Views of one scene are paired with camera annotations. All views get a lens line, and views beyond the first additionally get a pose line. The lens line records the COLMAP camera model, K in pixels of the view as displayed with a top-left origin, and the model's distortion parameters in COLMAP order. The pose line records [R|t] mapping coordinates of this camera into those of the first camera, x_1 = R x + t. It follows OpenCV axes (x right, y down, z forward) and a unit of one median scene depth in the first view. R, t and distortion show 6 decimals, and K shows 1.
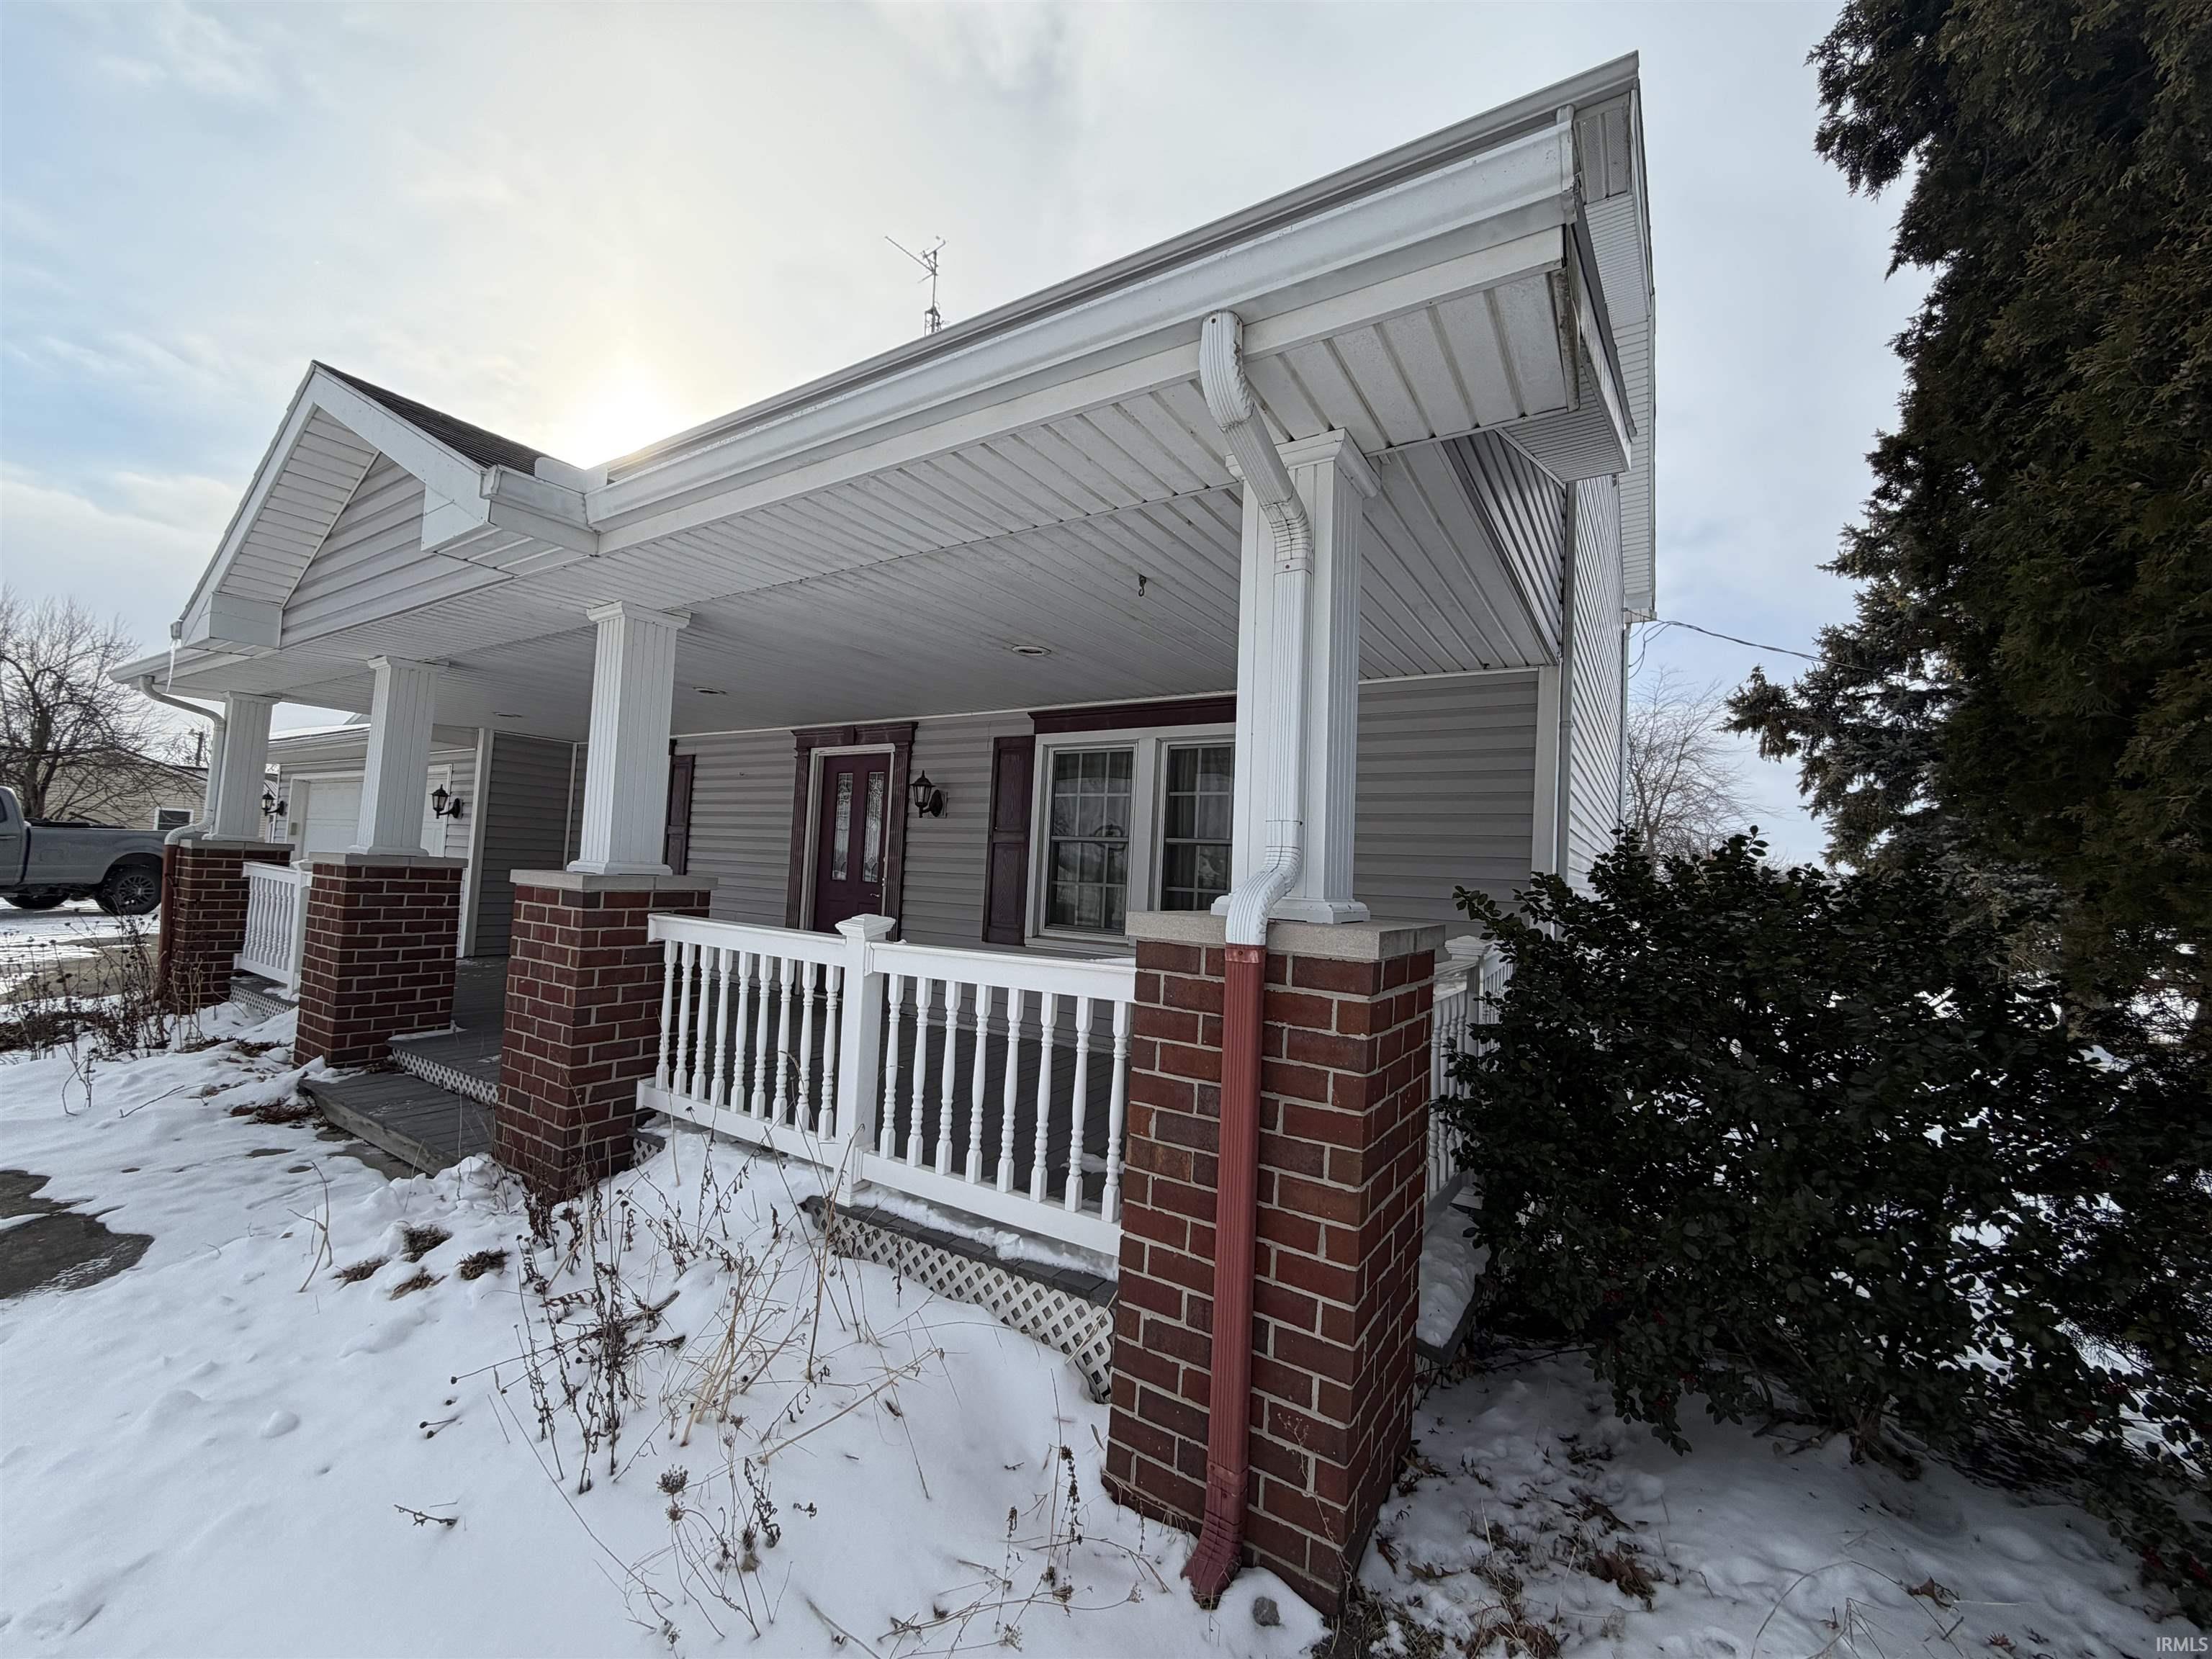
lens RADIAL K [[888.3, 0, 1102.3], [0, 888.3, 827.0], [0, 0, 1]] dist [0.004882, 0.000092]
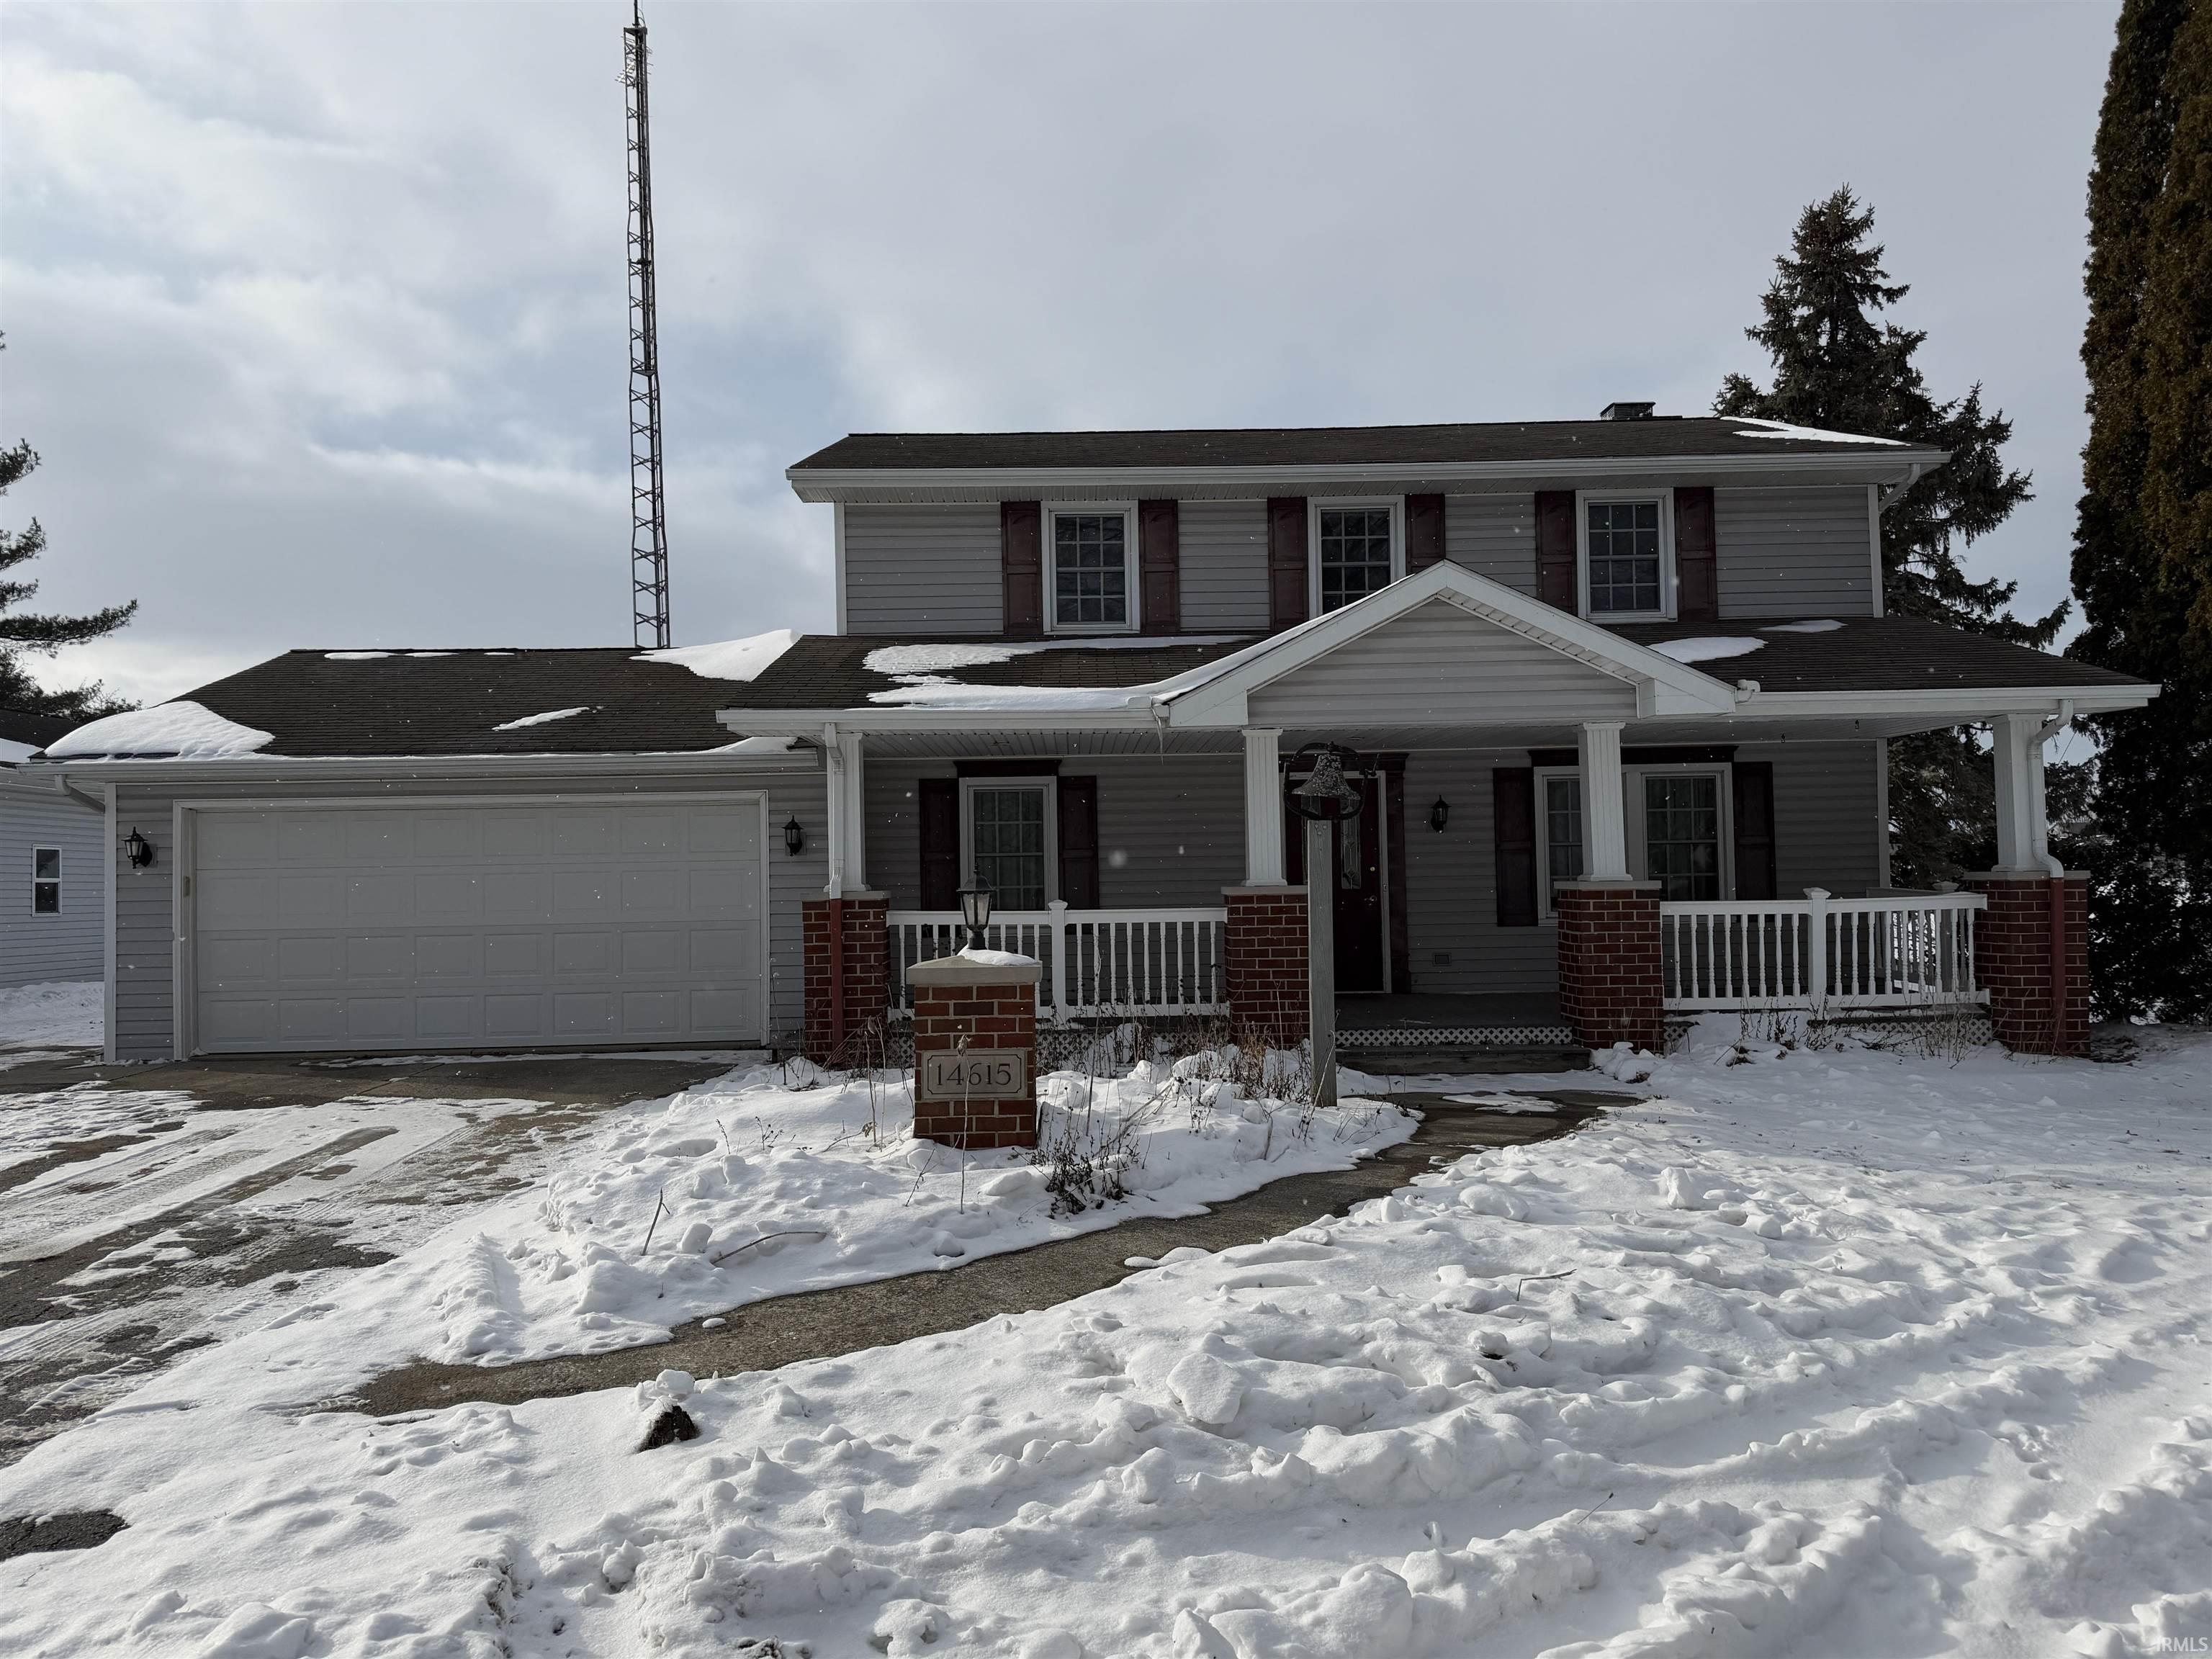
lens RADIAL K [[1701.0, 0, 1090.4], [0, 1701.0, 820.2], [0, 0, 1]] dist [0.052193, -0.016979]
pose [[0.823096, -0.043188, 0.566258, -2.754965], [0.028890, 0.998997, 0.034198, -0.174874], [-0.567168, -0.011789, 0.823518, -0.961731]]
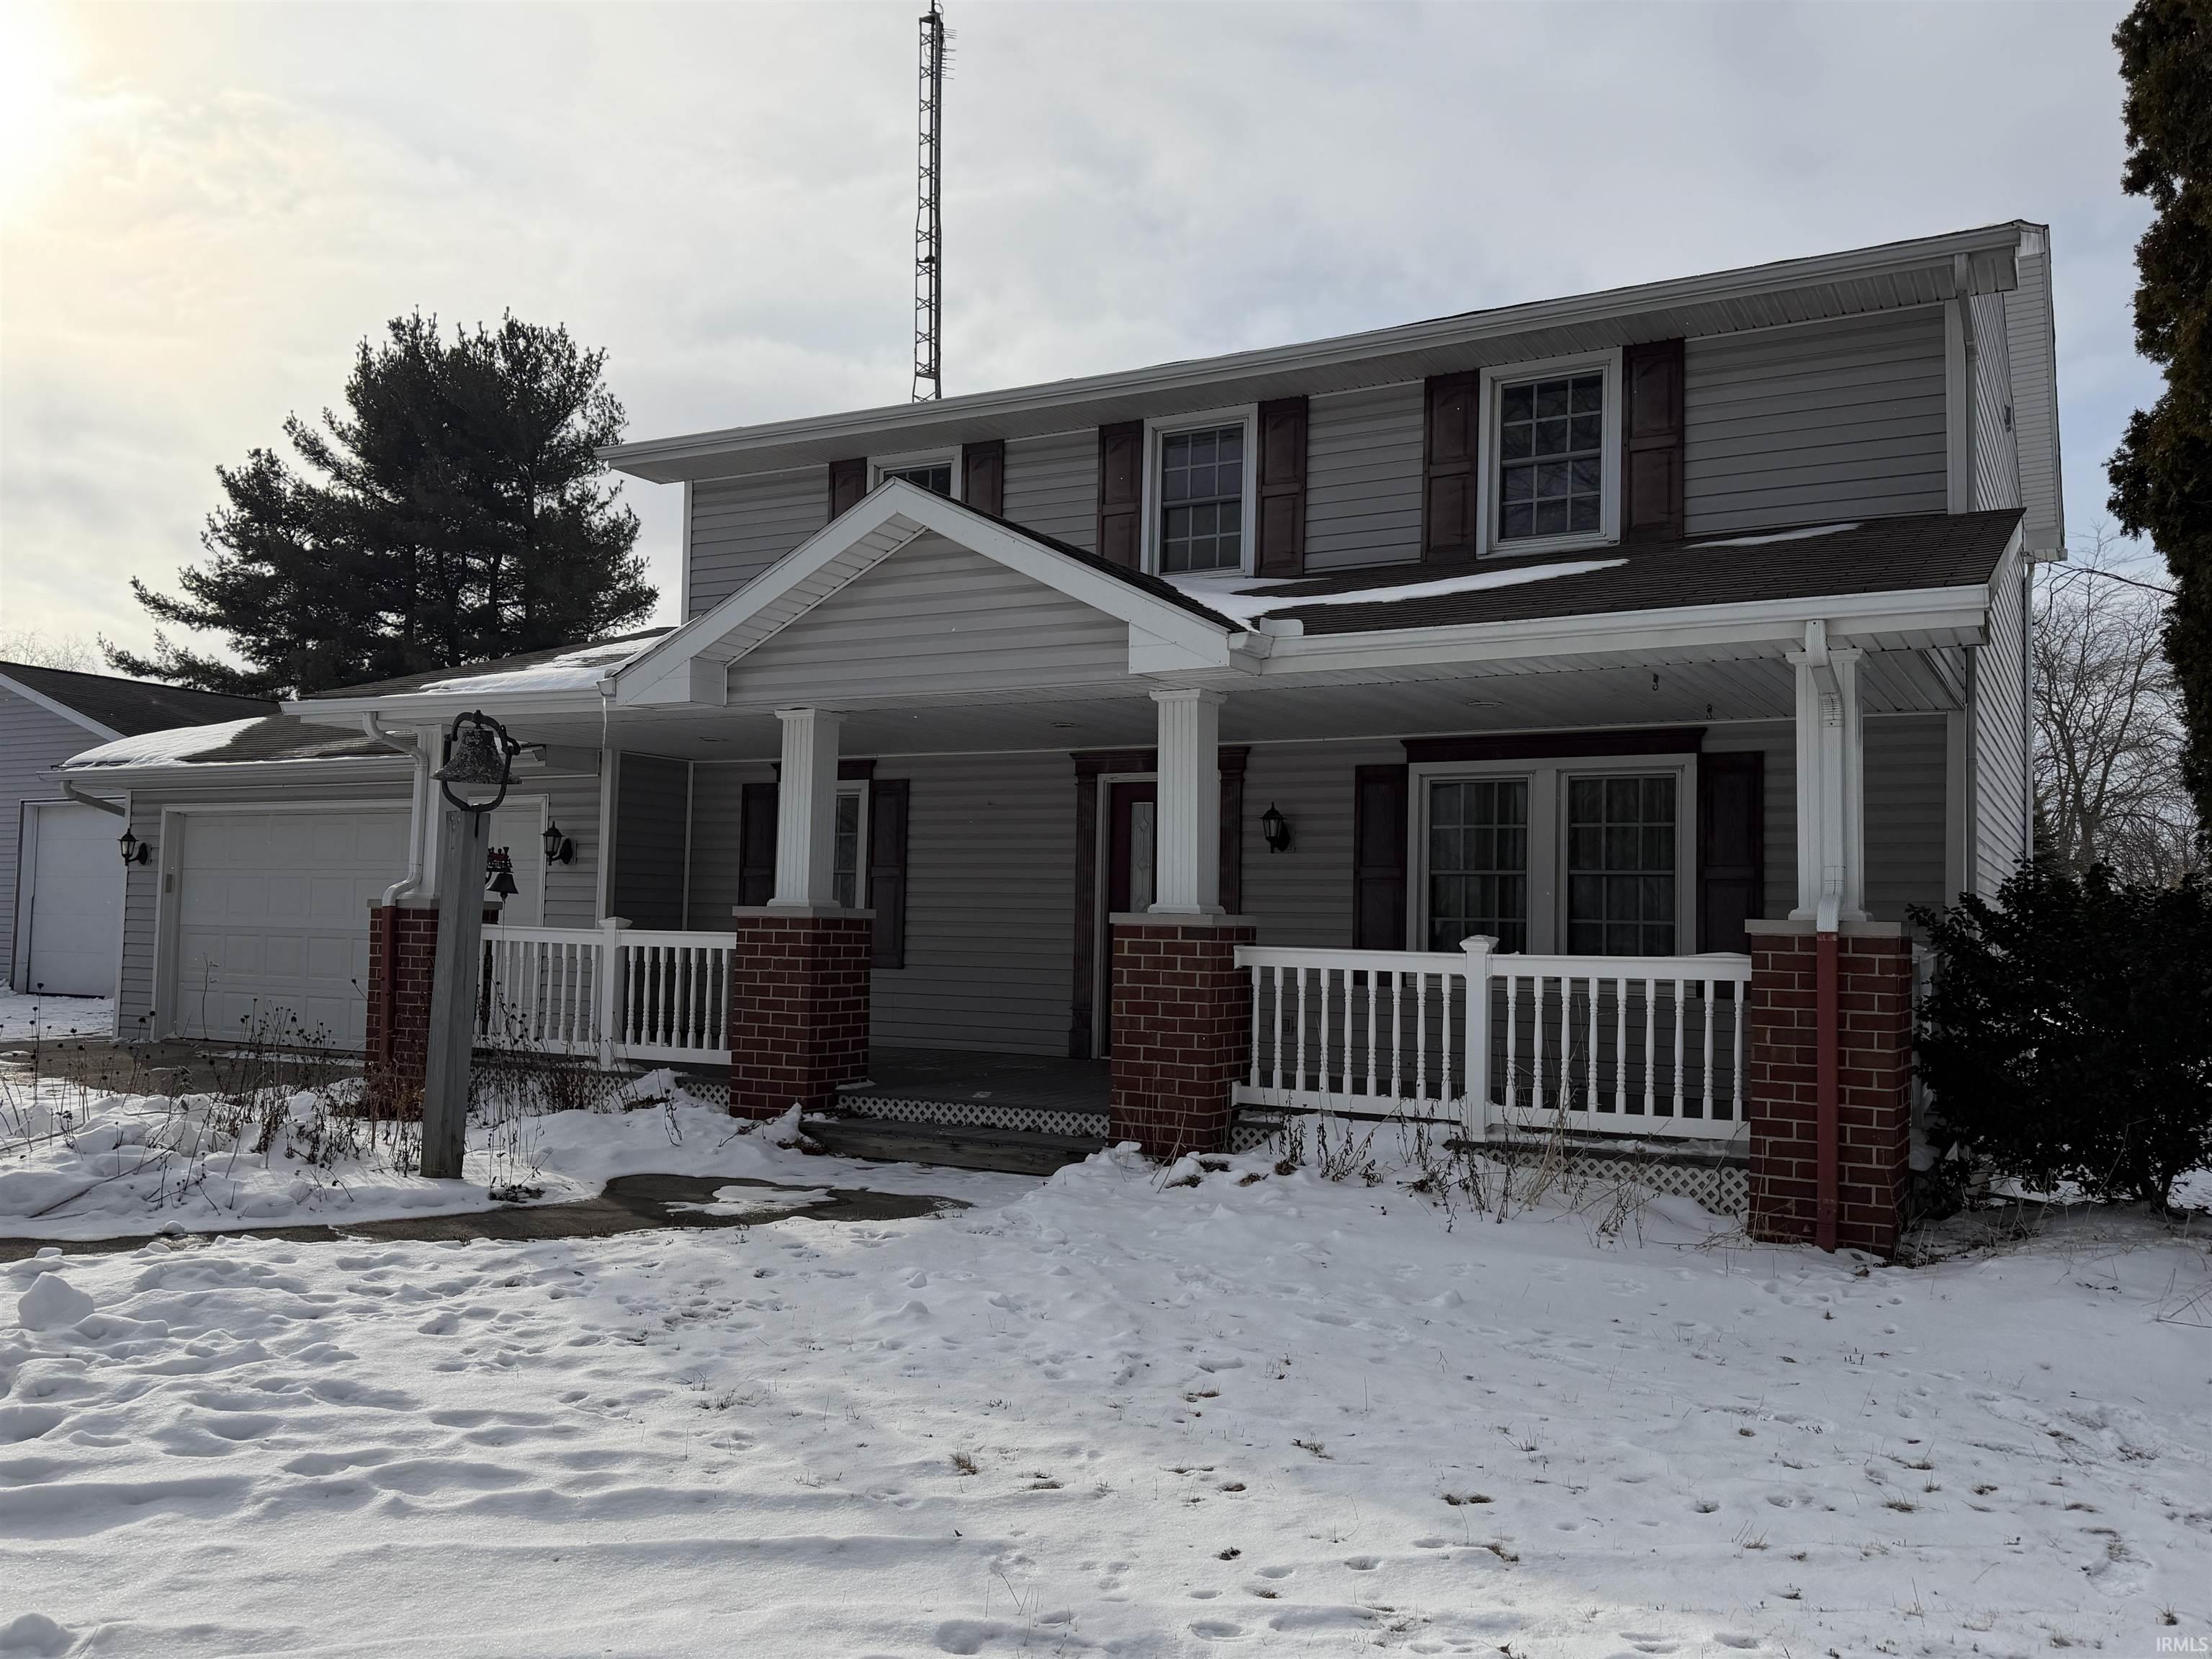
lens RADIAL K [[1807.6, 0, 1111.5], [0, 1807.6, 829.6], [0, 0, 1]] dist [0.095626, -0.037528]
pose [[0.997653, -0.024115, 0.064080, -0.690321], [0.024226, 0.999706, -0.000942, -0.052295], [-0.064039, 0.002493, 0.997944, -1.209749]]
